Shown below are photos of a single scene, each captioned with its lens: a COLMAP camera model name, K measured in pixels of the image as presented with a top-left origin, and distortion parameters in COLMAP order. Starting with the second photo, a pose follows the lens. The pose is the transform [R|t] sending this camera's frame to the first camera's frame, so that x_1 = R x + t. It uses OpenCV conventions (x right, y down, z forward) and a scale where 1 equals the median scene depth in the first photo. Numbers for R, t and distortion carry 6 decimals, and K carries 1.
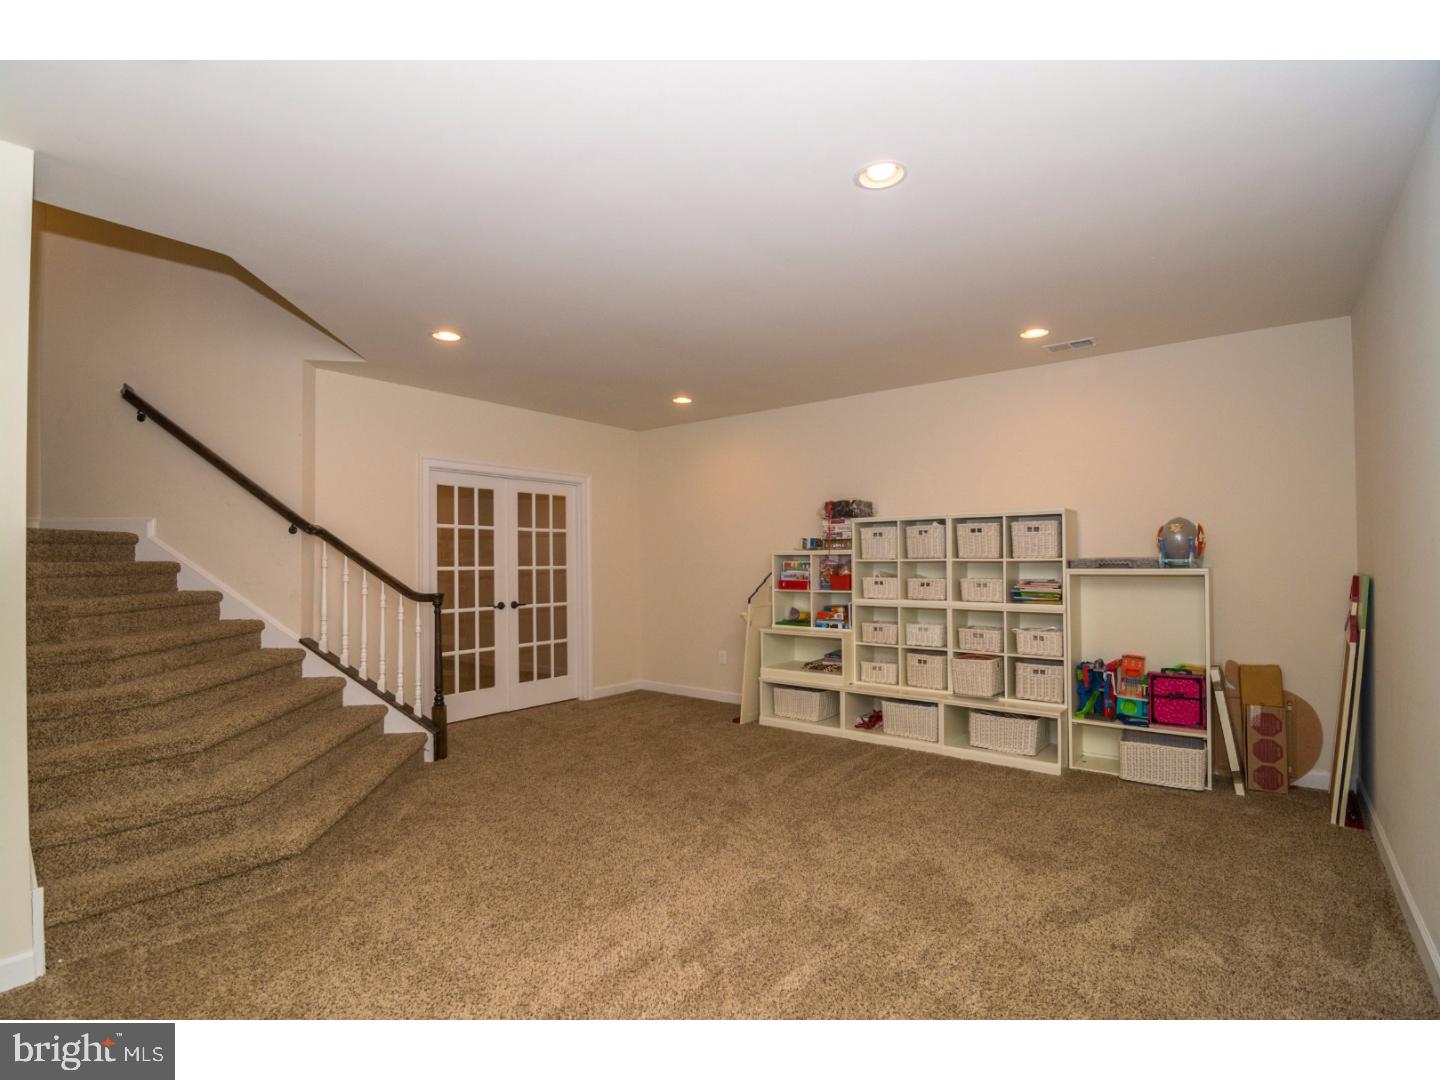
lens RADIAL K [[693.1, 0, 727.9], [0, 693.1, 545.8], [0, 0, 1]] dist [-0.023355, 0.000178]
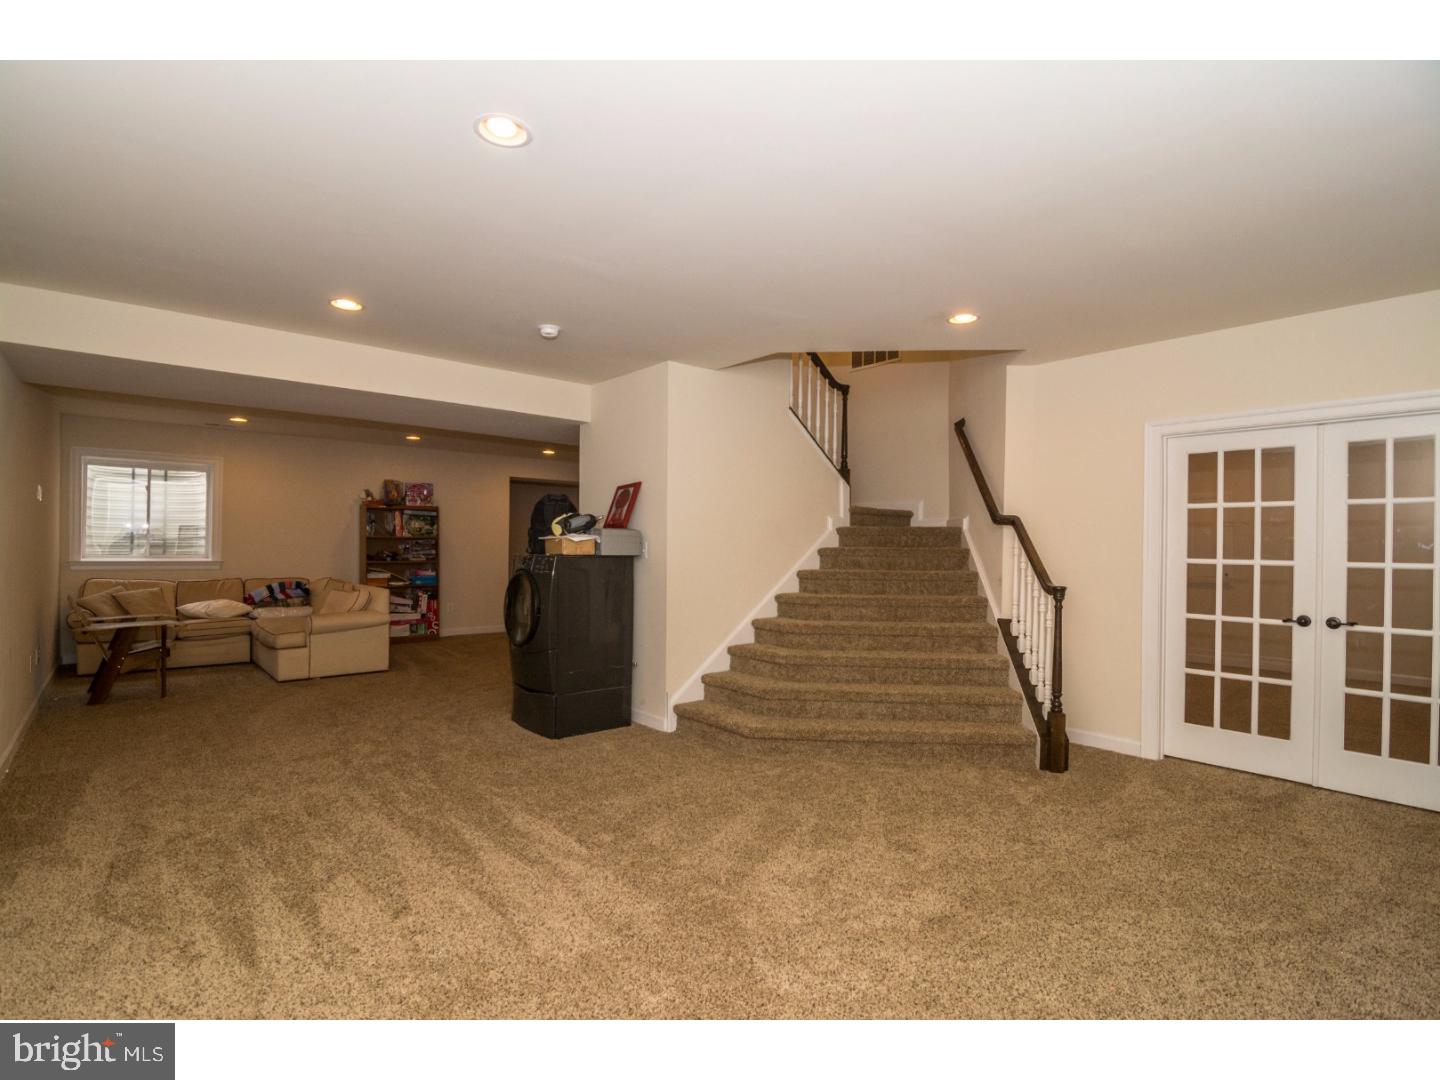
lens RADIAL K [[693.1, 0, 727.9], [0, 693.1, 545.8], [0, 0, 1]] dist [-0.023355, 0.000178]
pose [[-0.172892, 0.000919, -0.984940, 0.408940], [0.004698, 0.999989, 0.000108, 0.012446], [0.984930, -0.004608, -0.172895, 0.576818]]
